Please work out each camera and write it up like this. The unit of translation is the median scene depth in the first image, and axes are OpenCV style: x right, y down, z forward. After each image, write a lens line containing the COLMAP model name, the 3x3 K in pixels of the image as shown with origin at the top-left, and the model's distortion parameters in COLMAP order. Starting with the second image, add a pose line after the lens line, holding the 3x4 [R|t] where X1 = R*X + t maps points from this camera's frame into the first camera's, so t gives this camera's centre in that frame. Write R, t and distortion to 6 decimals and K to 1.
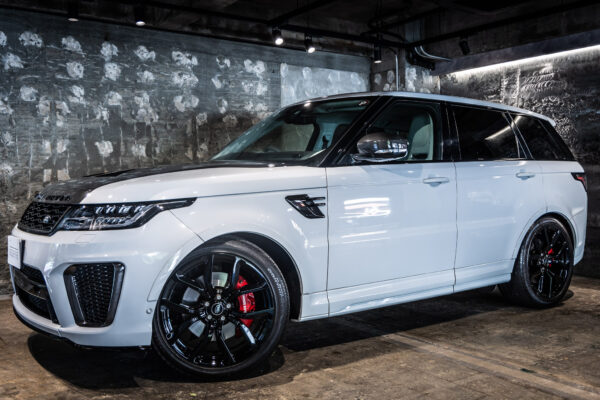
lens RADIAL K [[636.5, 0, 299.9], [0, 636.5, 216.0], [0, 0, 1]] dist [-0.003599, -0.008704]
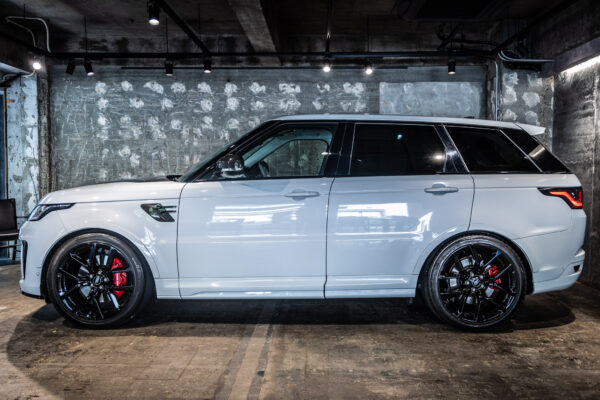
lens RADIAL K [[550.3, 0, 300.0], [0, 550.3, 200.0], [0, 0, 1]] dist [0.005292, 0.002811]
pose [[0.782179, 0.039213, -0.621819, 0.580866], [-0.042381, 0.999055, 0.009691, -0.039521], [0.621611, 0.018773, 0.783101, 0.171460]]
